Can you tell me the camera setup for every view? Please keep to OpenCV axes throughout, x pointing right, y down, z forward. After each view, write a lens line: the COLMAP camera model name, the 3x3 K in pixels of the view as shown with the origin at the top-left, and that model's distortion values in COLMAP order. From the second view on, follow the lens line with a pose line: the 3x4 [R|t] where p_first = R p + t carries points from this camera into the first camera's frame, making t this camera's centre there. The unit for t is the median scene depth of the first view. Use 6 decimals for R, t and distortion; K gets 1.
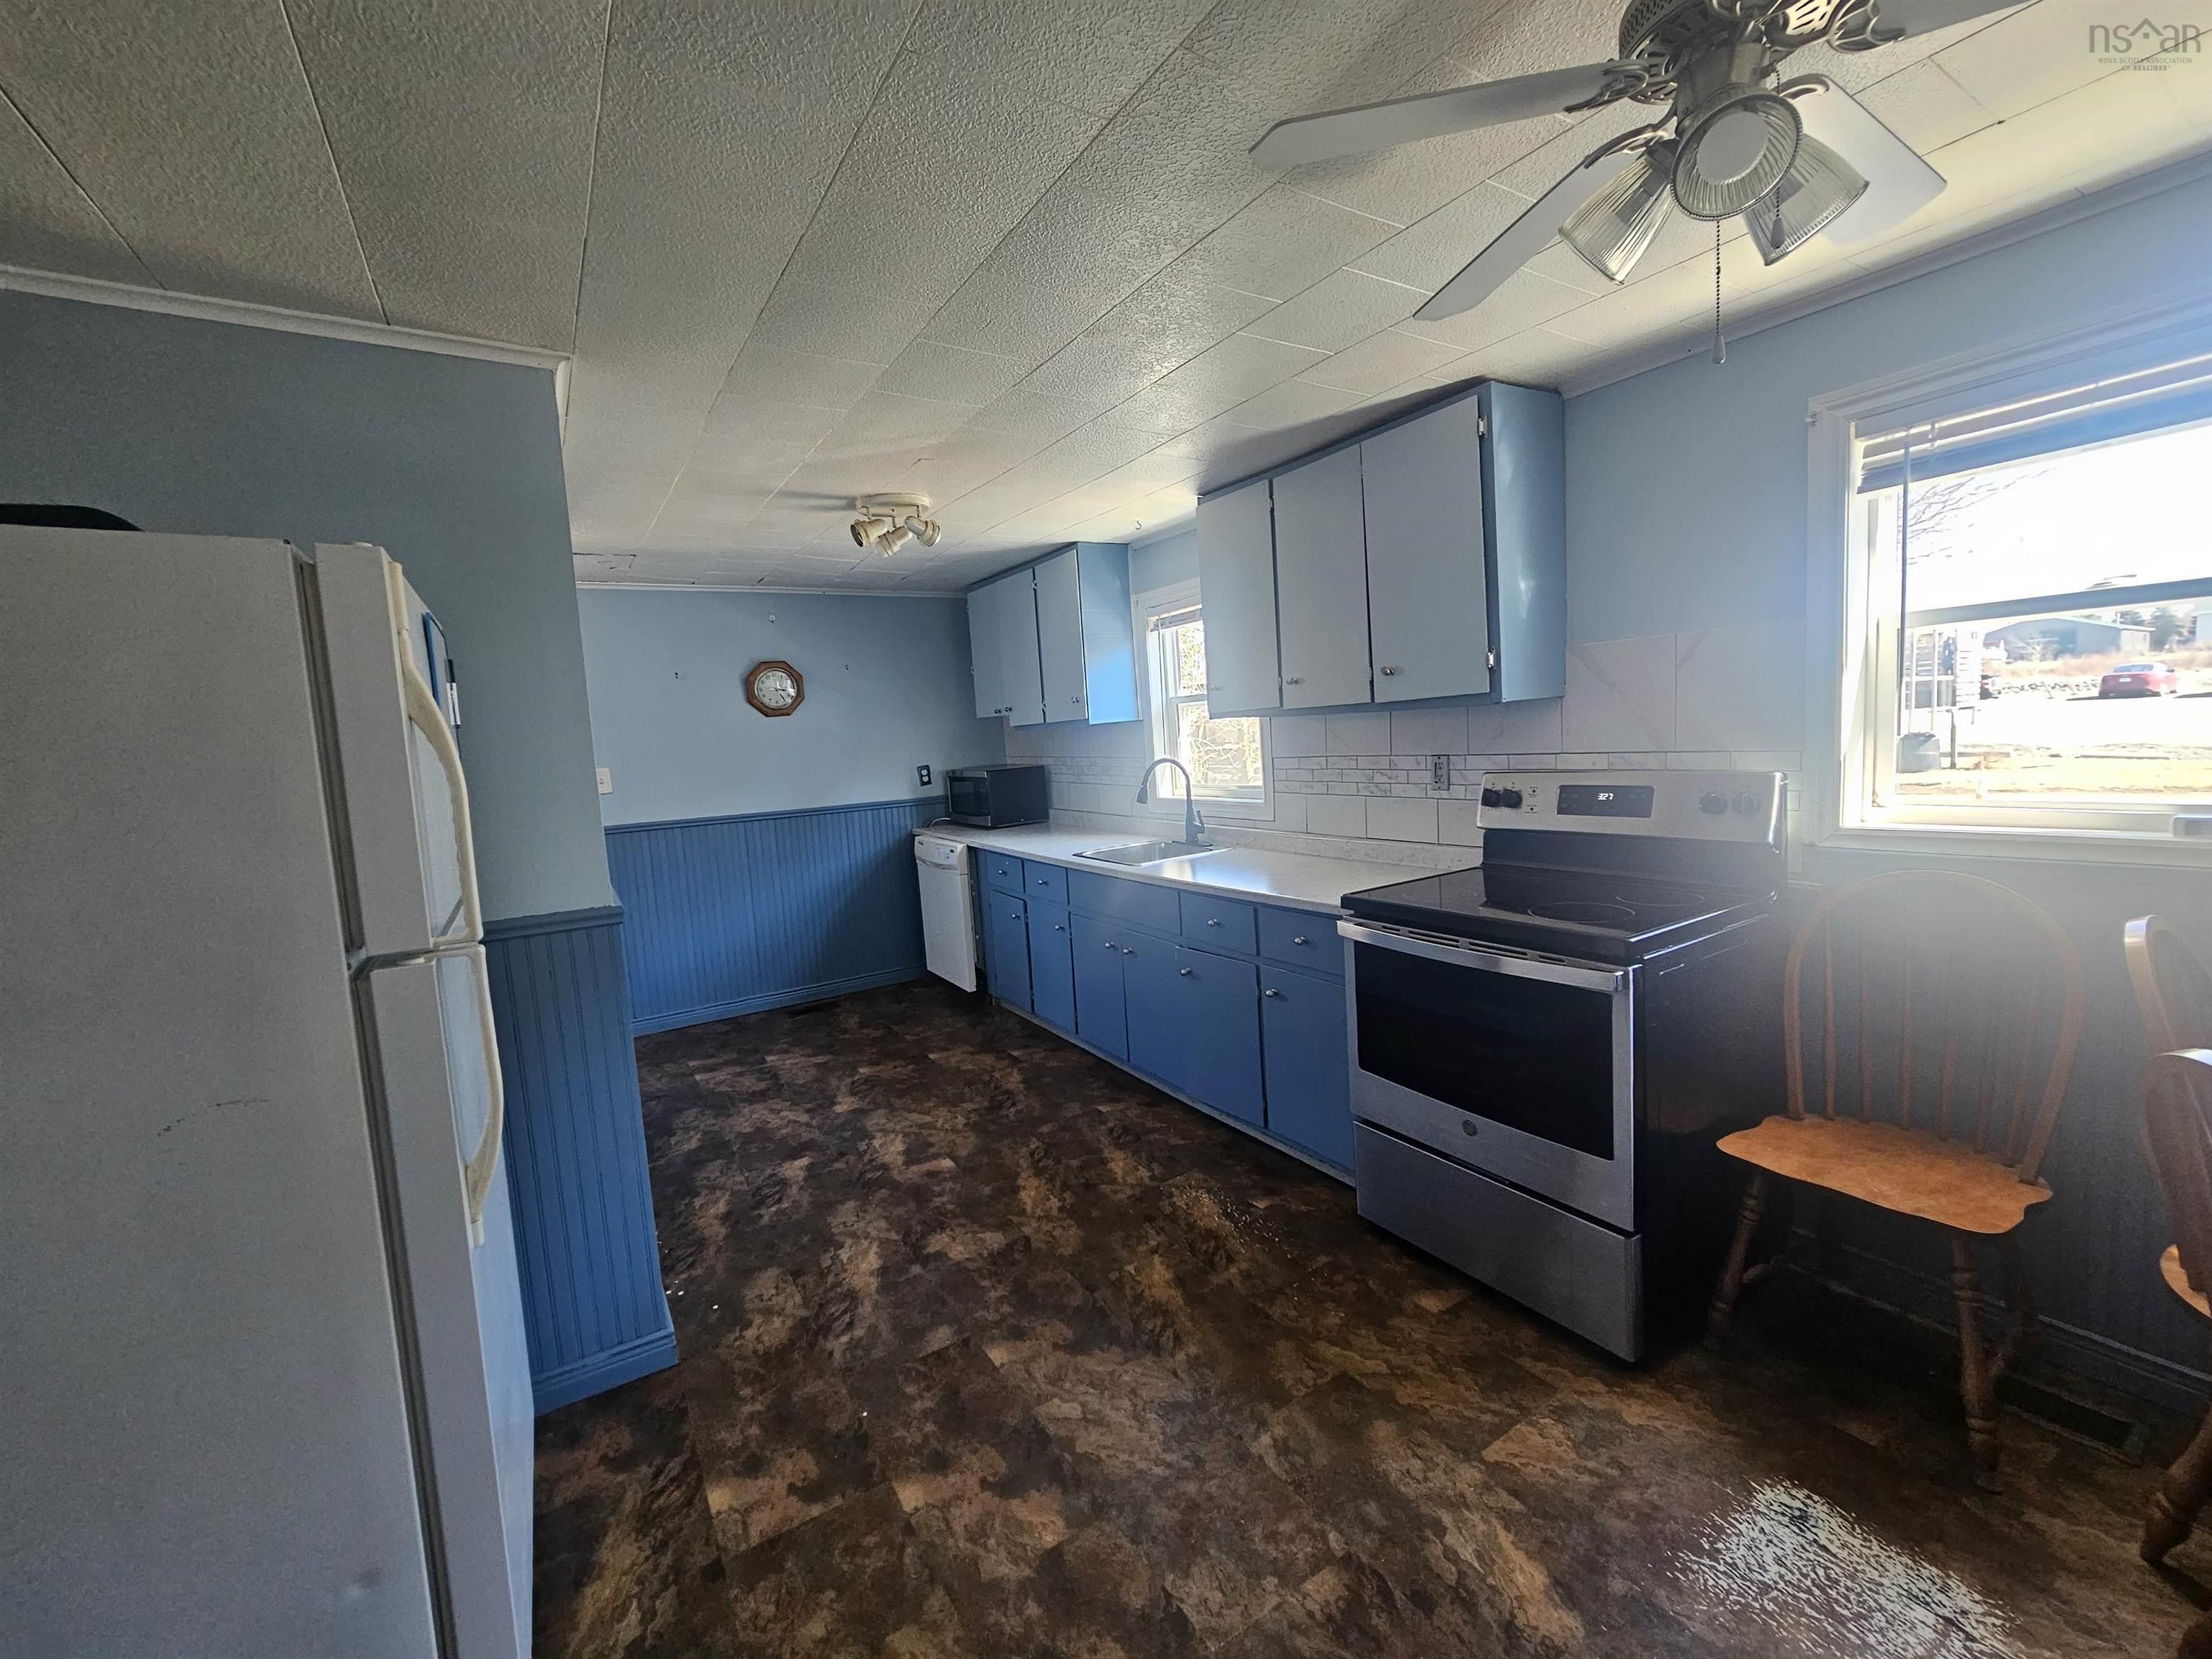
lens RADIAL K [[915.3, 0, 1101.1], [0, 915.3, 827.7], [0, 0, 1]] dist [-0.000849, -0.002191]
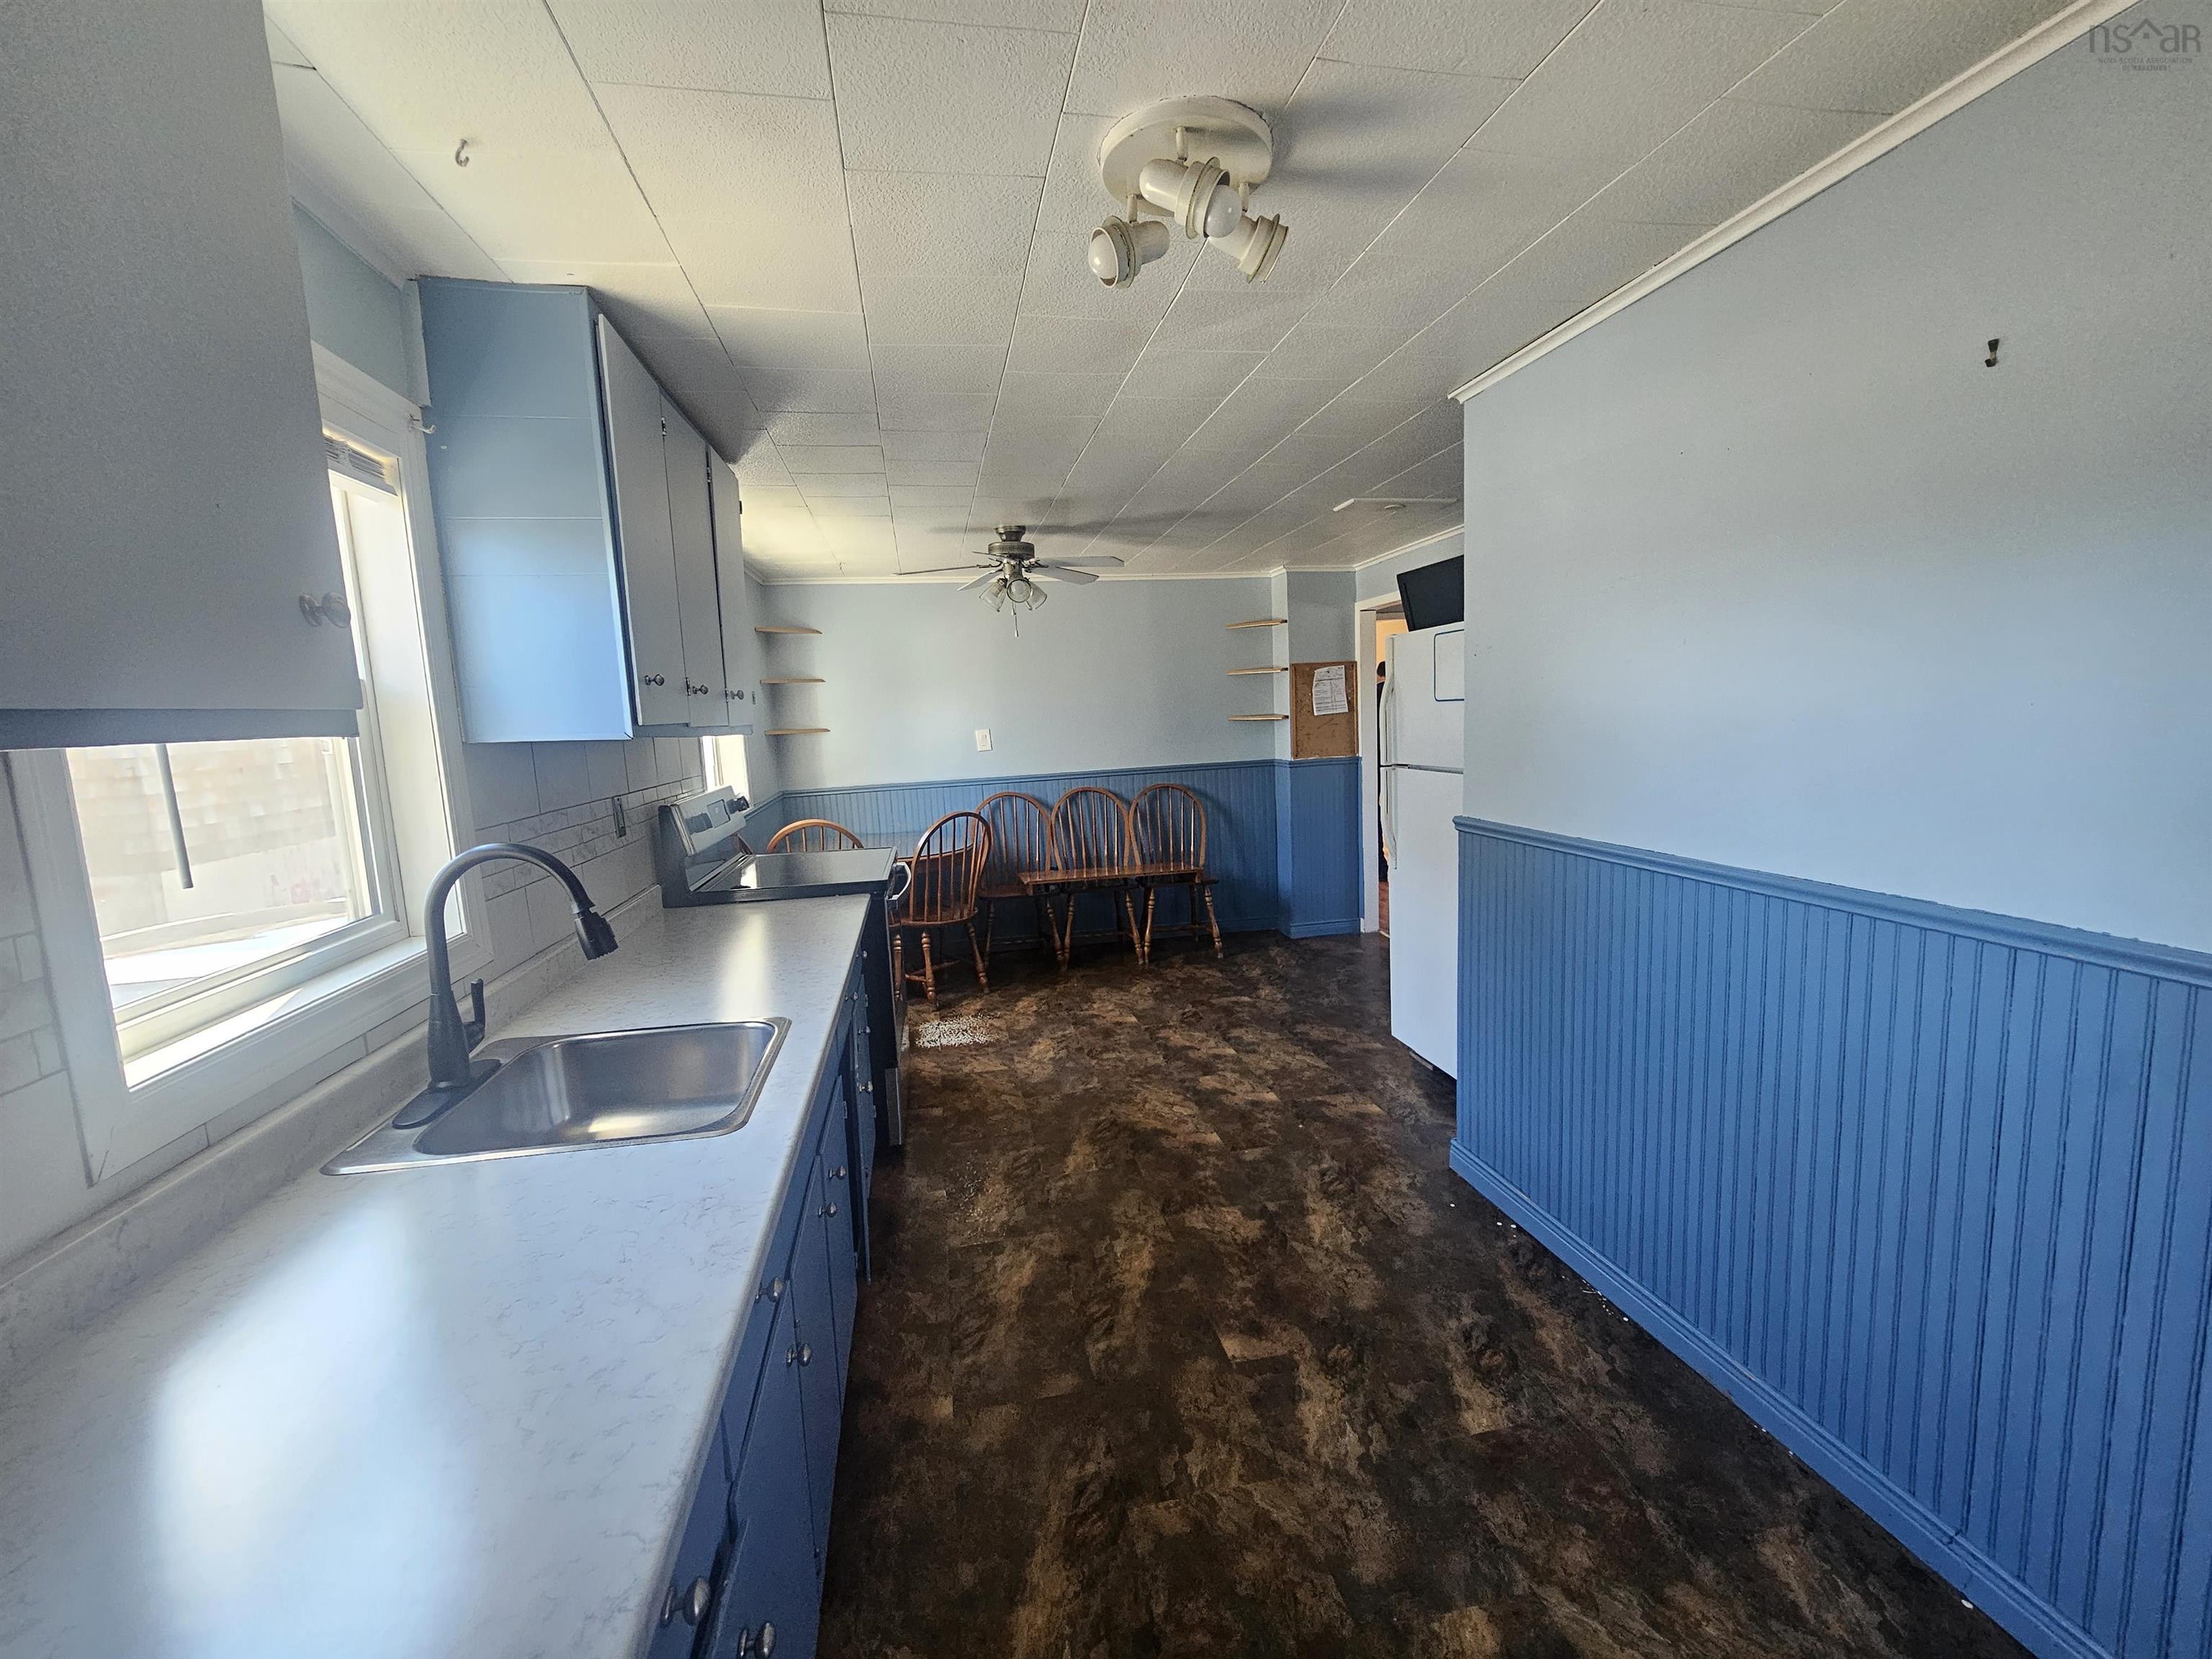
lens RADIAL K [[915.3, 0, 1101.1], [0, 915.3, 827.7], [0, 0, 1]] dist [-0.000849, -0.002191]
pose [[-0.929478, 0.059069, 0.364117, -0.420637], [0.139437, 0.970119, 0.198560, -0.183636], [-0.341508, 0.235329, -0.909941, 1.885007]]
